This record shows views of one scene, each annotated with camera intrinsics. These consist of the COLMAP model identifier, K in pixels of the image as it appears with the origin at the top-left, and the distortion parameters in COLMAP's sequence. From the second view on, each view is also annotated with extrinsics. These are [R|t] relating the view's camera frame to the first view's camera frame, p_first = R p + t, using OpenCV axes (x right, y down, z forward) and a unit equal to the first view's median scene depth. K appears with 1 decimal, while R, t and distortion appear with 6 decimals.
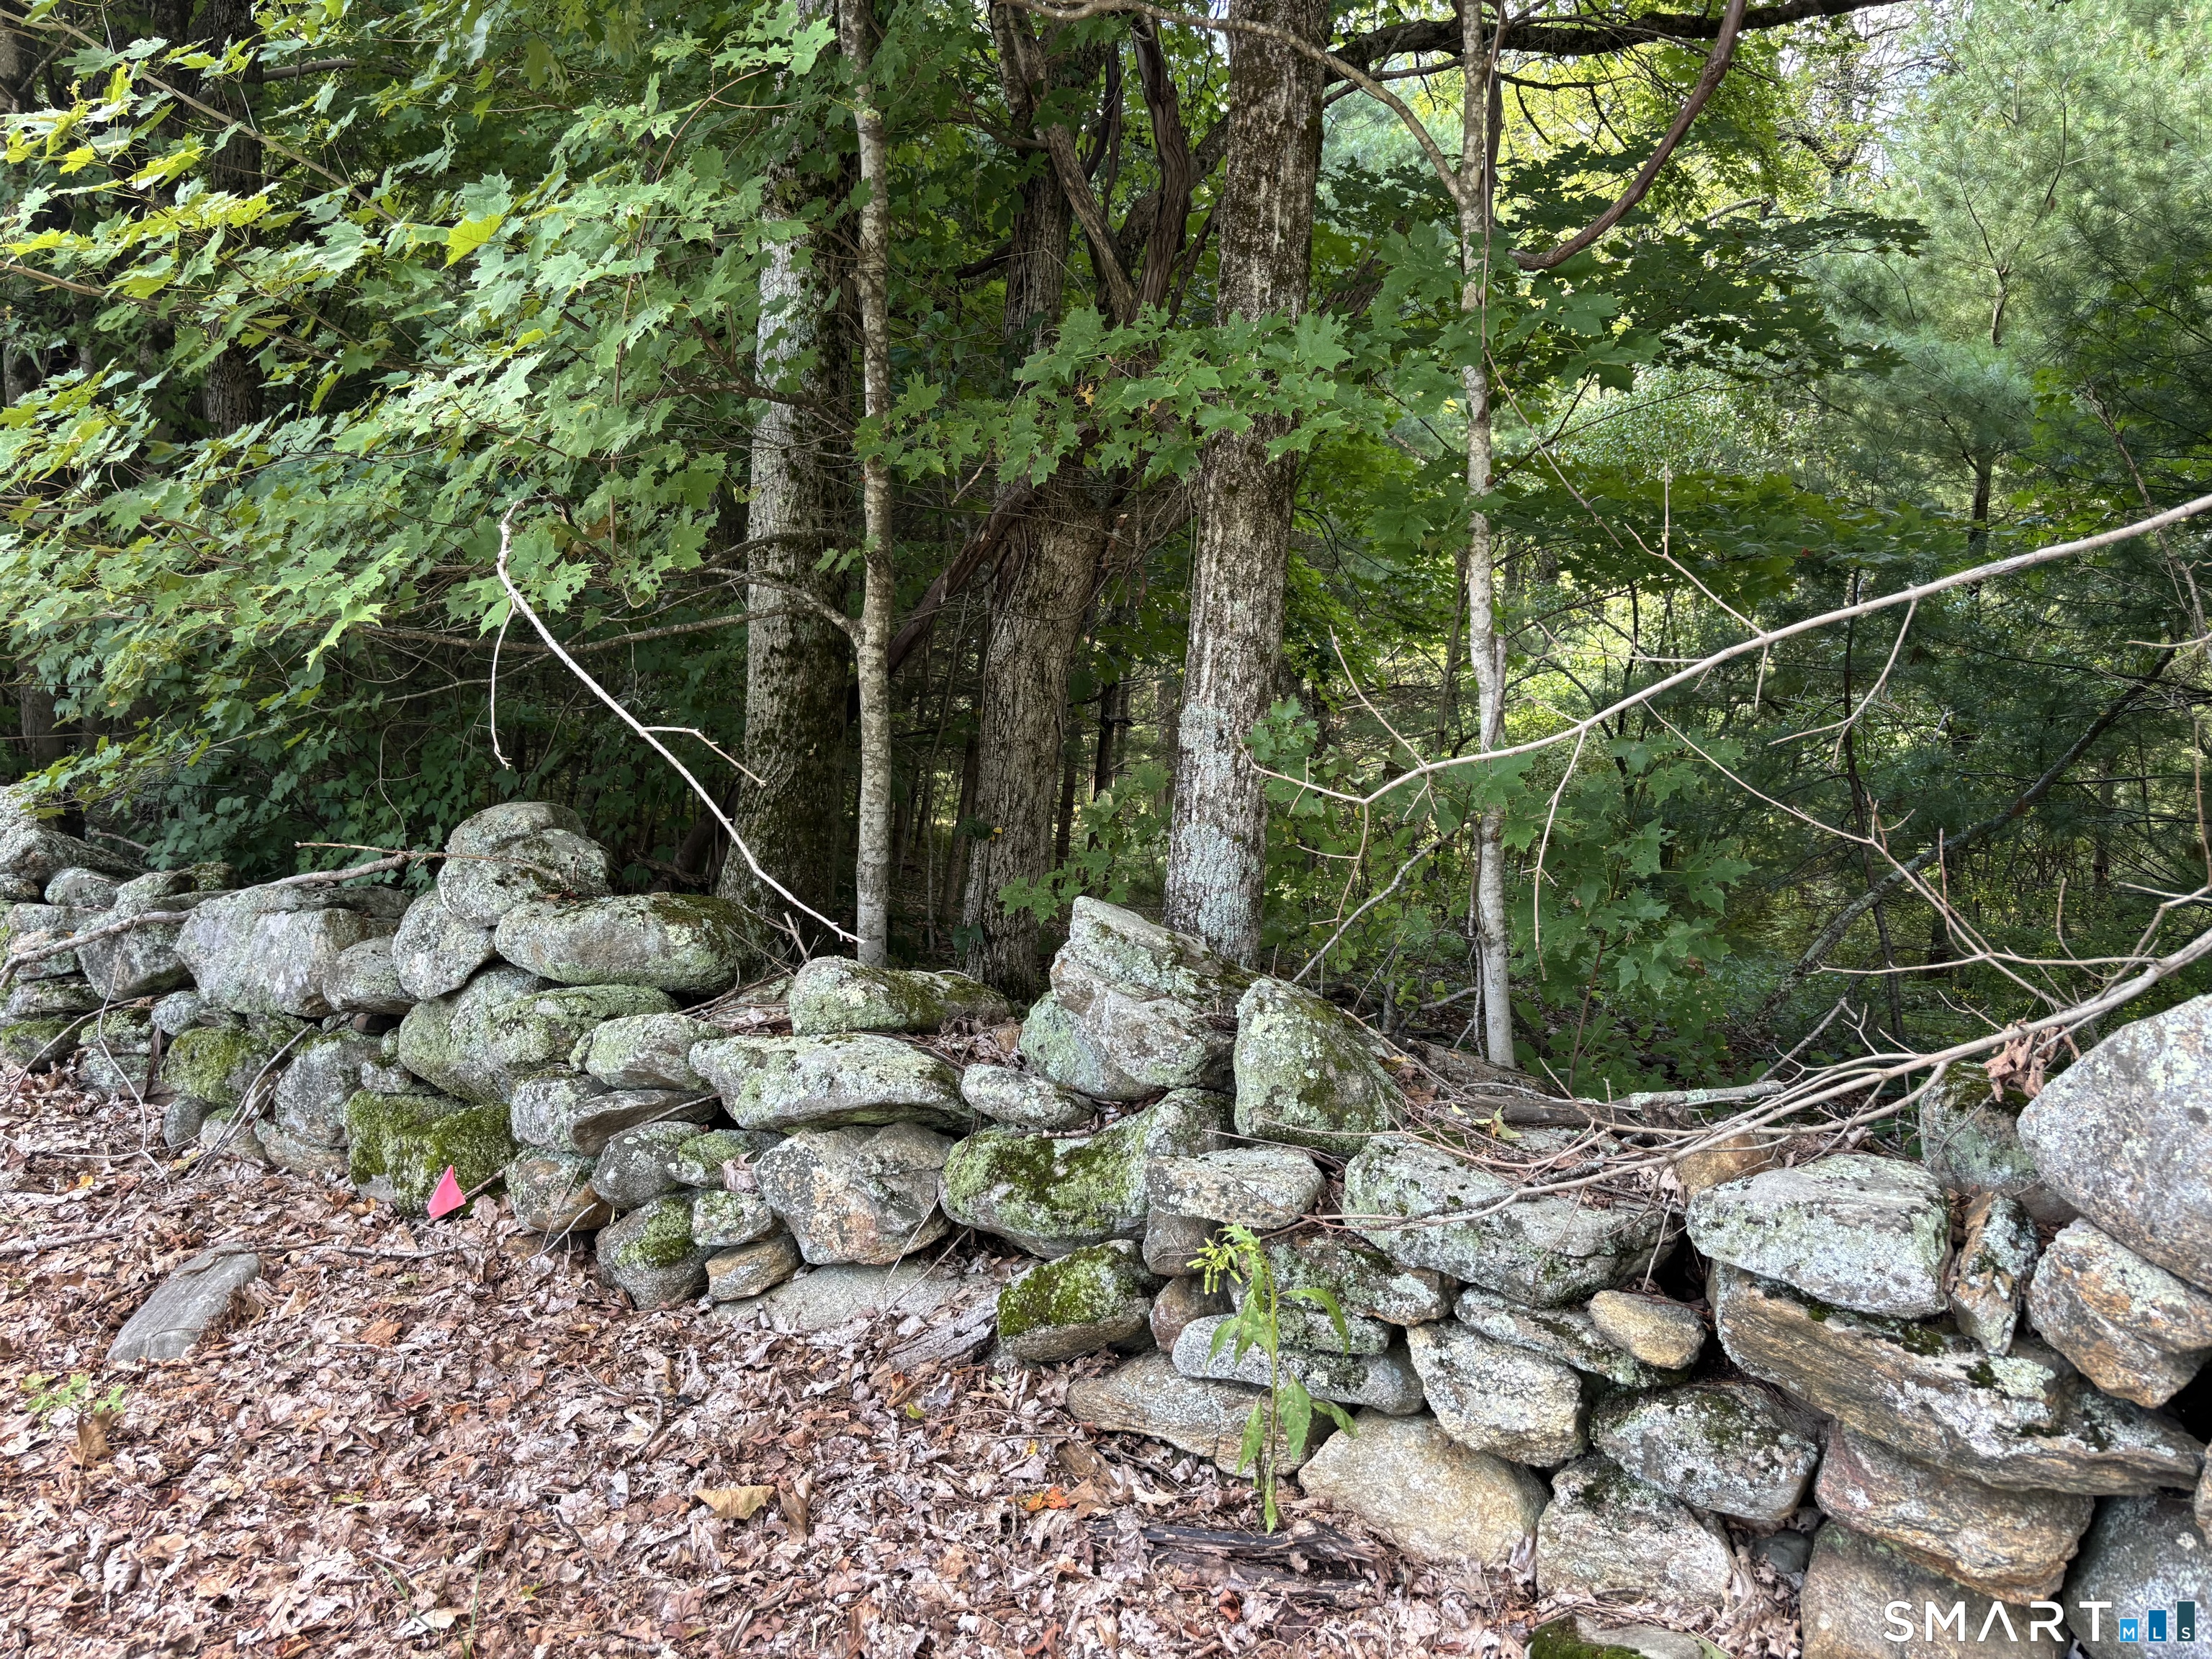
lens RADIAL K [[1669.6, 0, 1106.1], [0, 1669.6, 822.8], [0, 0, 1]] dist [0.029851, -0.025674]
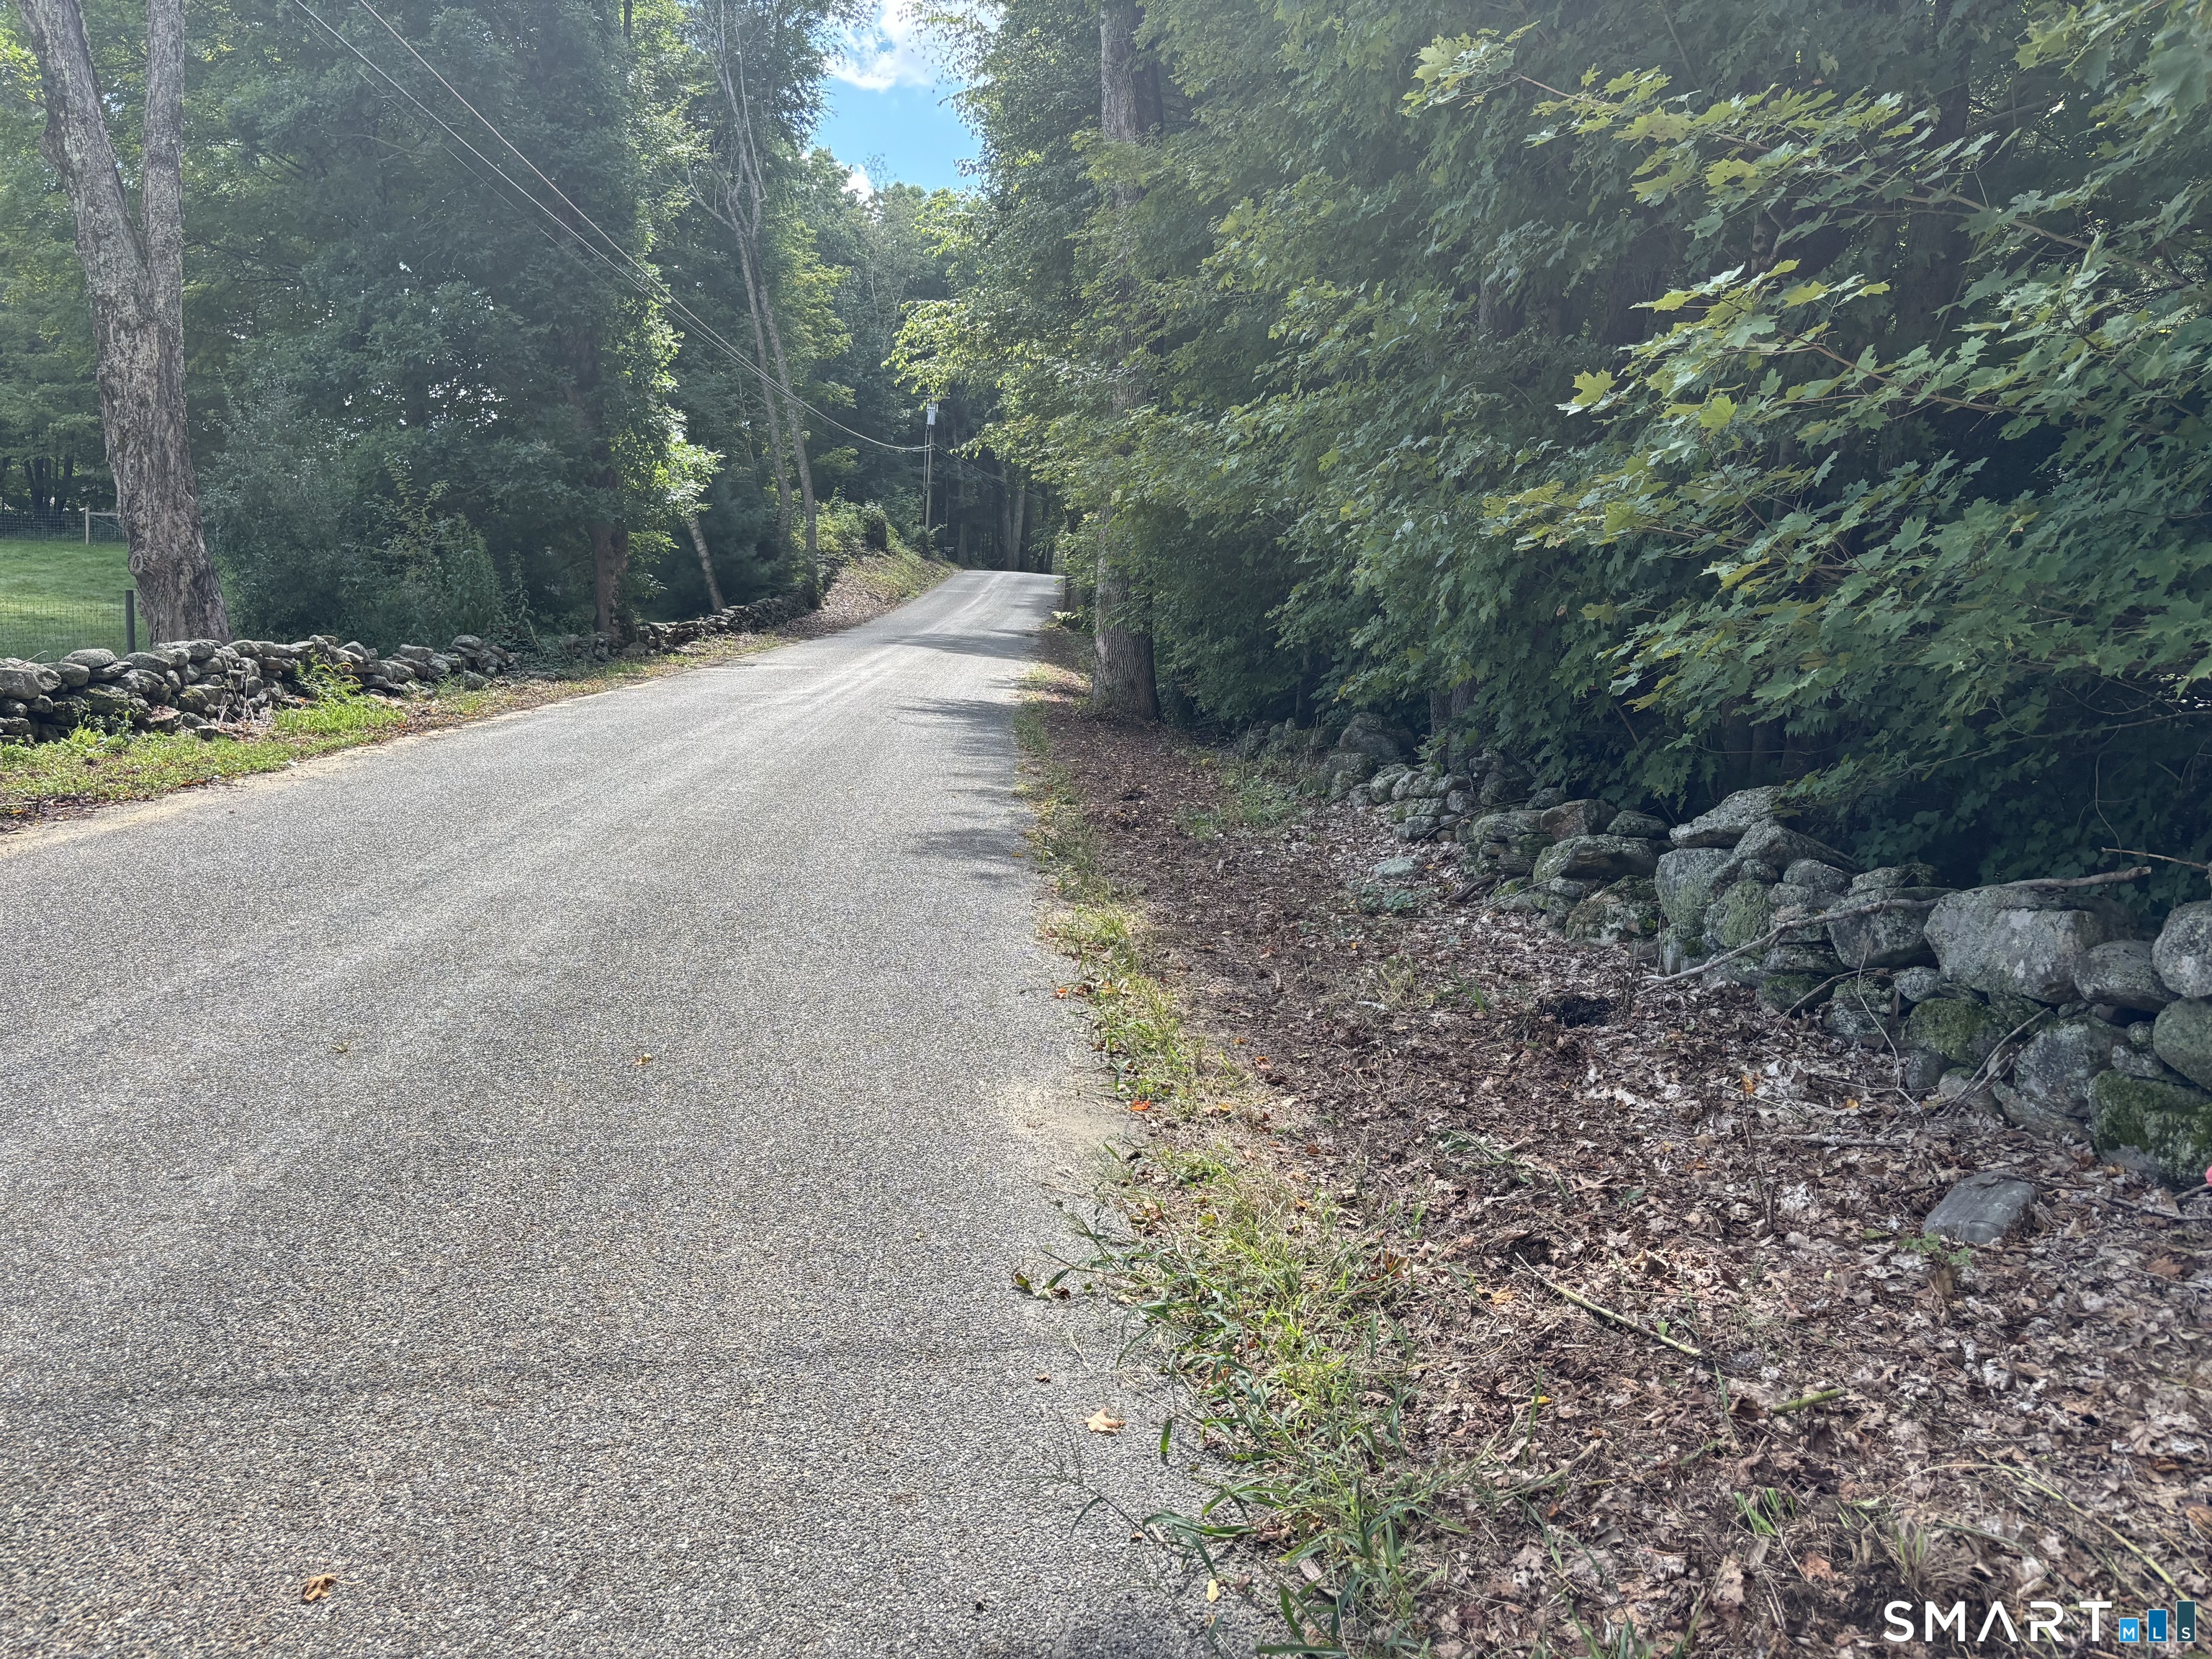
lens RADIAL K [[1669.6, 0, 1105.6], [0, 1669.6, 850.7], [0, 0, 1]] dist [0.029851, -0.025674]
pose [[0.666140, 0.078016, -0.741735, -0.057721], [-0.076335, 0.996423, 0.036249, 0.019988], [0.741910, 0.032473, 0.669713, -0.265969]]
